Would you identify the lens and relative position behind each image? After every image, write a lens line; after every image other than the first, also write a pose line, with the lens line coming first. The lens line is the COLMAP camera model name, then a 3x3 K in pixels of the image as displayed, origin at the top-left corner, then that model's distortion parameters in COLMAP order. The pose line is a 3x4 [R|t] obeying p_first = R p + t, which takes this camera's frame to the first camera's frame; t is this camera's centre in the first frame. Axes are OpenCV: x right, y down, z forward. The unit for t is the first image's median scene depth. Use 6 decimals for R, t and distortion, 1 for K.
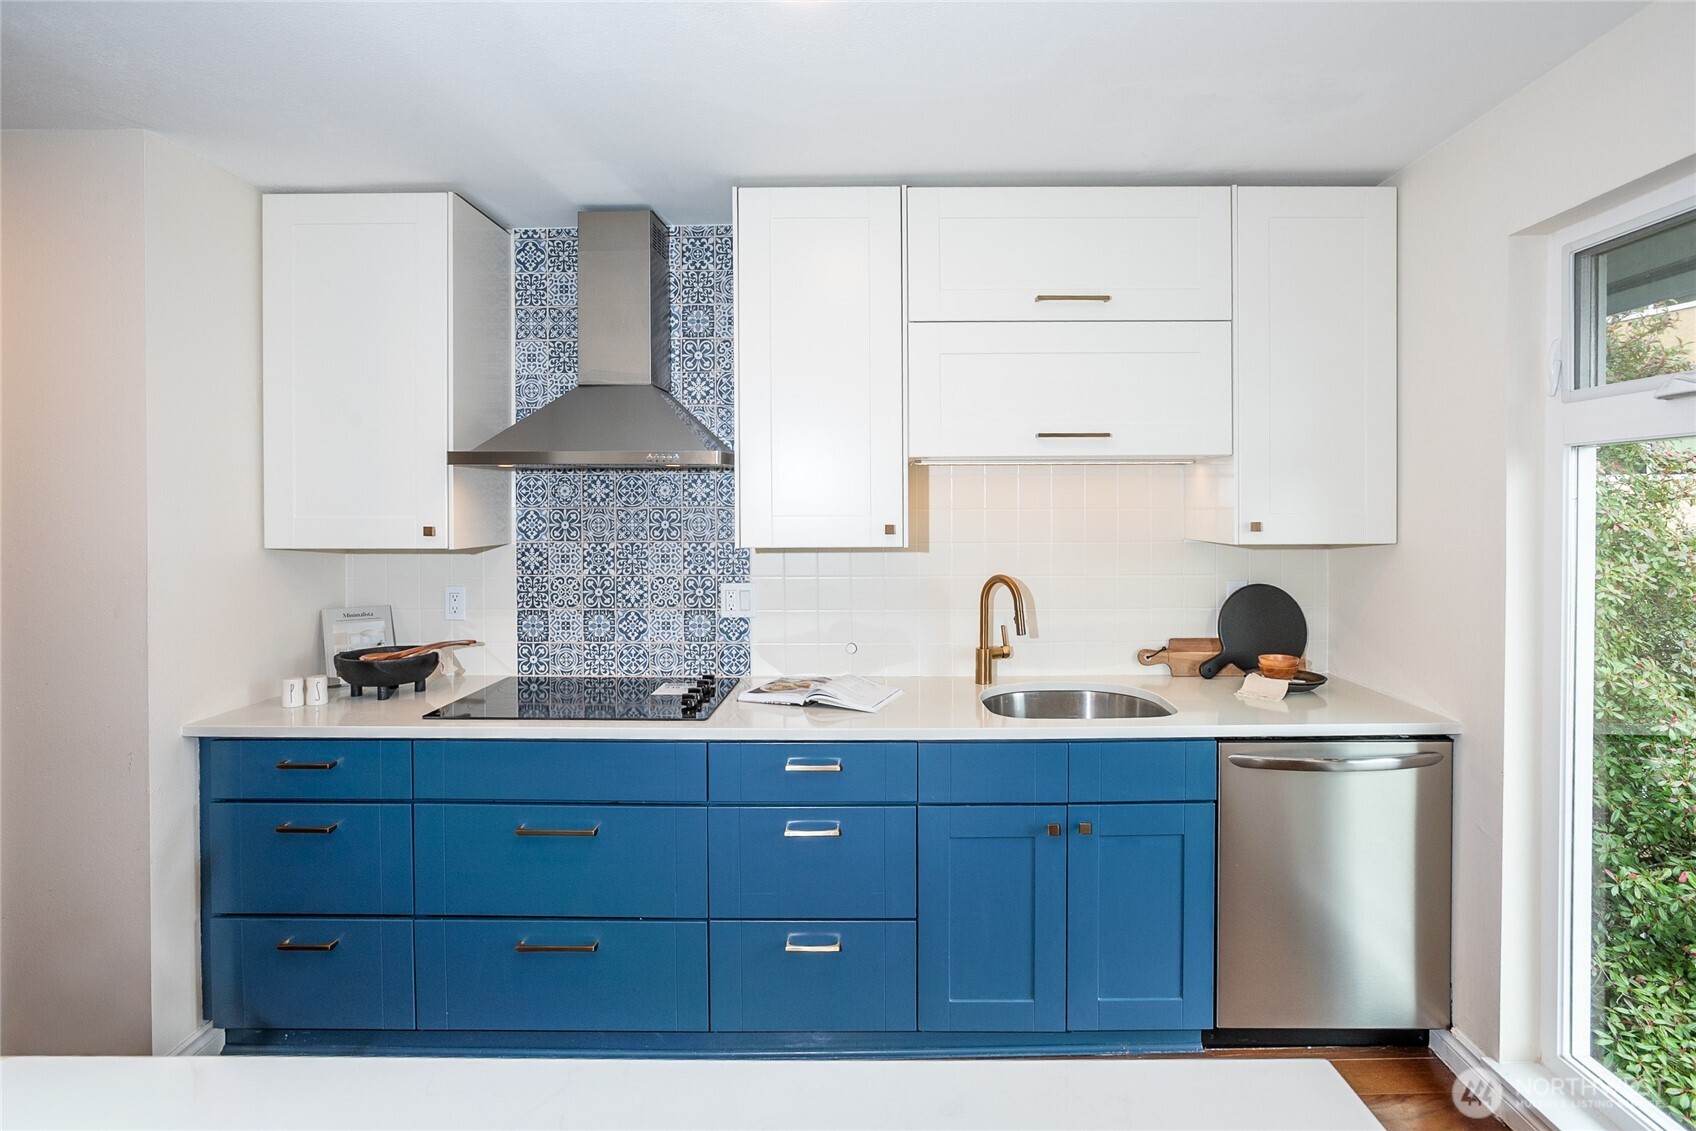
lens RADIAL K [[827.3, 0, 888.3], [0, 827.3, 513.9], [0, 0, 1]] dist [-0.027923, 0.000611]
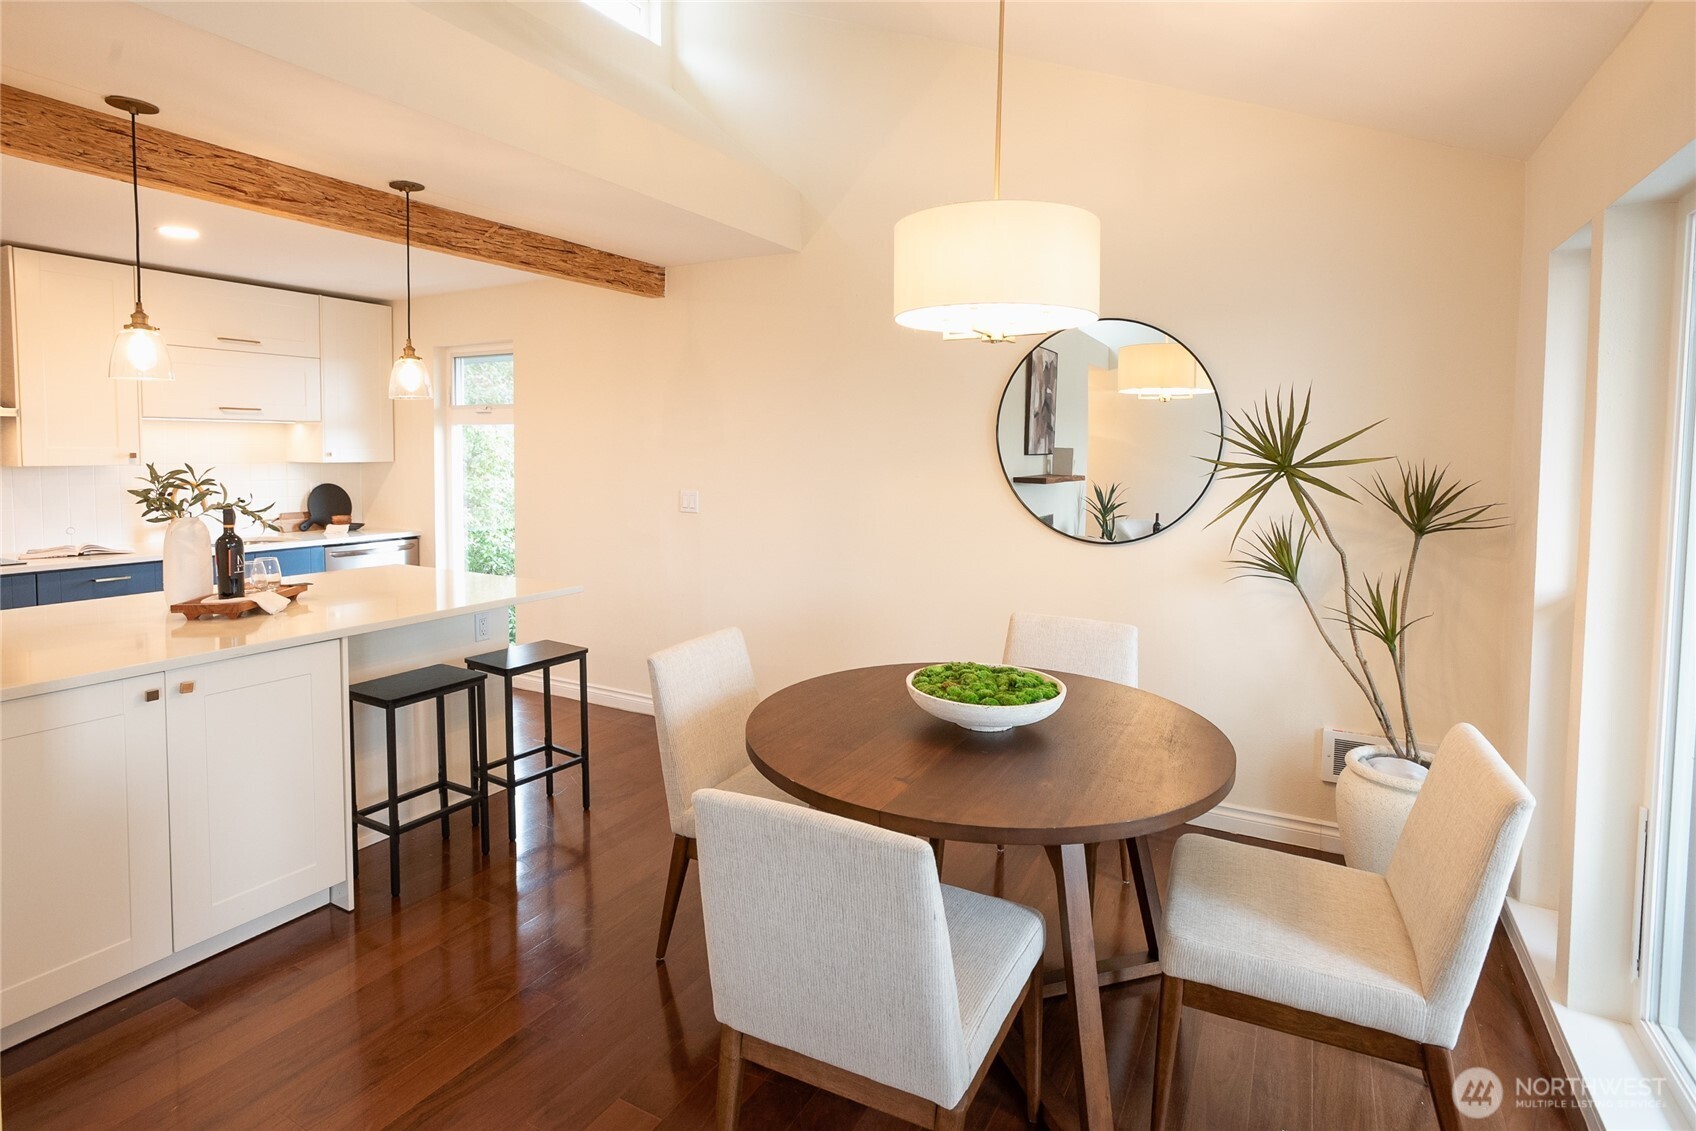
lens RADIAL K [[865.3, 0, 854.9], [0, 865.3, 496.2], [0, 0, 1]] dist [-0.026524, 0.001056]
pose [[0.465062, -0.043257, 0.884221, -0.788639], [-0.002866, 0.998727, 0.050366, 0.007960], [-0.885274, -0.025958, 0.464346, -1.095995]]
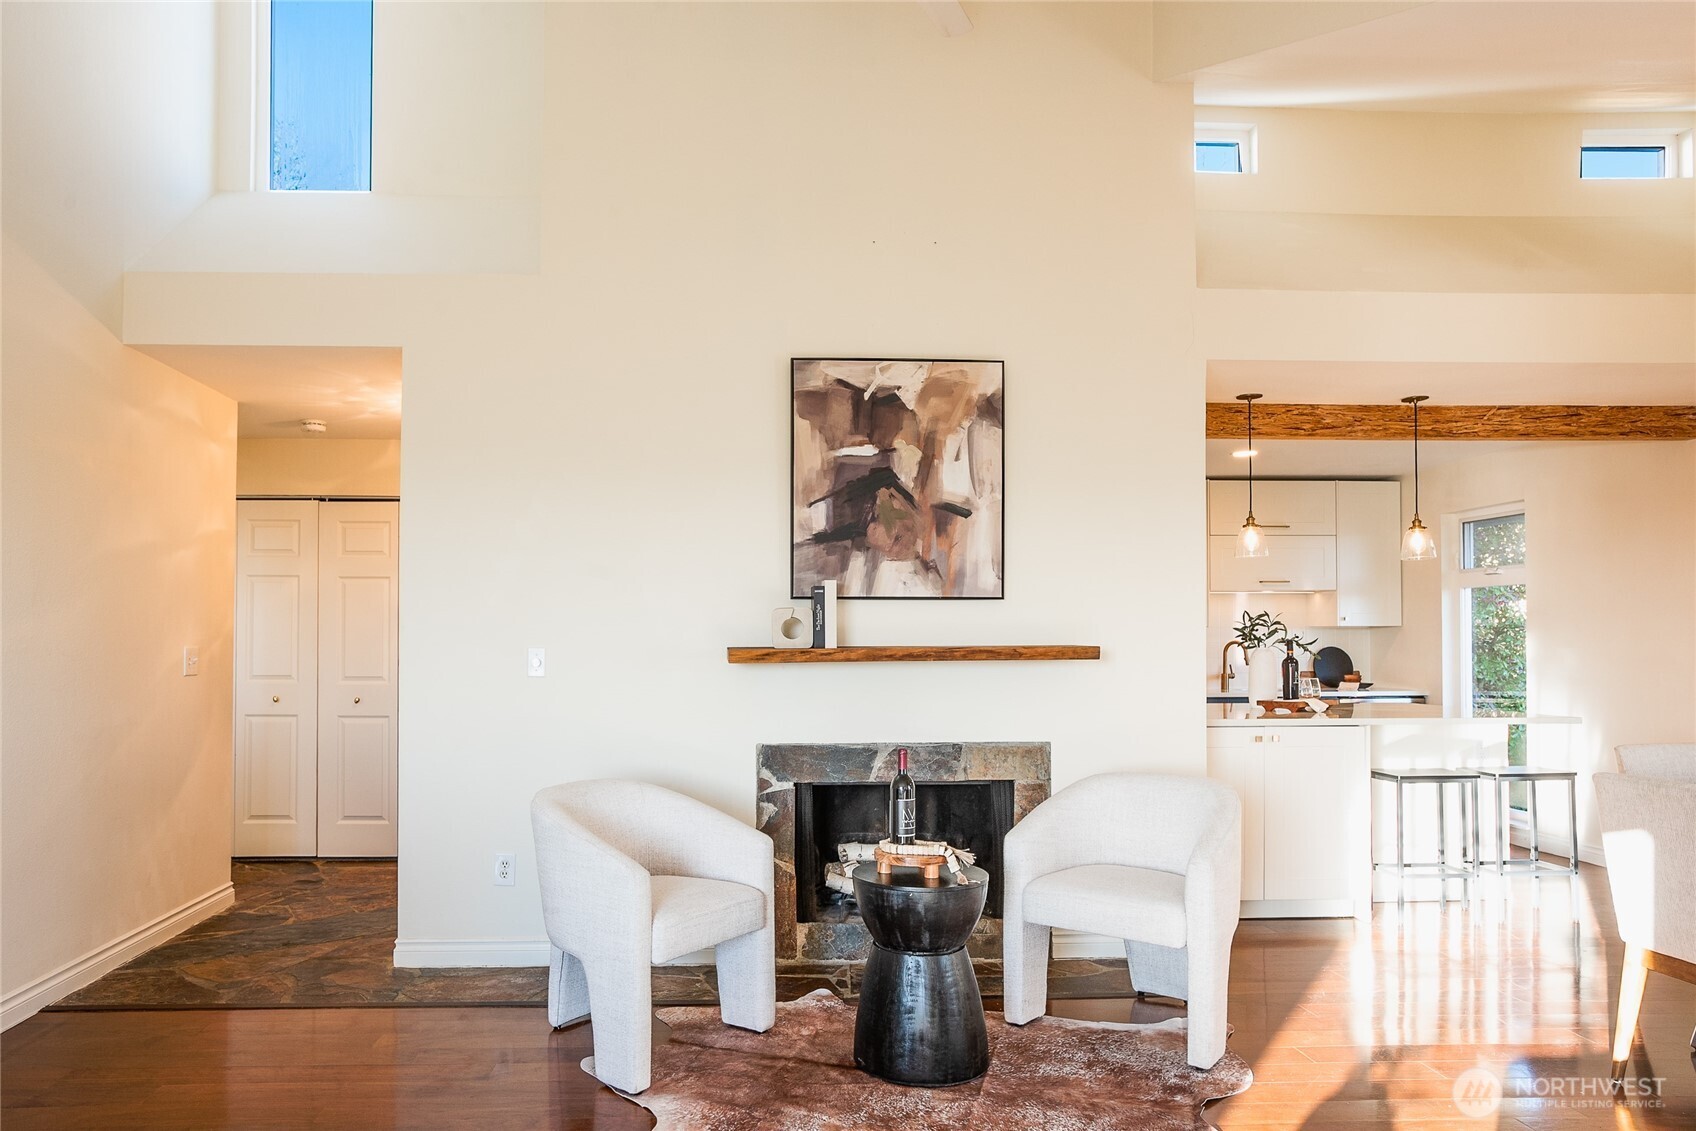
lens RADIAL K [[1185.0, 0, 758.0], [0, 1185.0, 628.6], [0, 0, 1]] dist [-0.000099, 0.003560]
pose [[0.994717, 0.002533, 0.102625, -1.434879], [-0.000059, 0.999710, -0.024095, 0.112615], [-0.102656, 0.023962, 0.994428, -2.018714]]
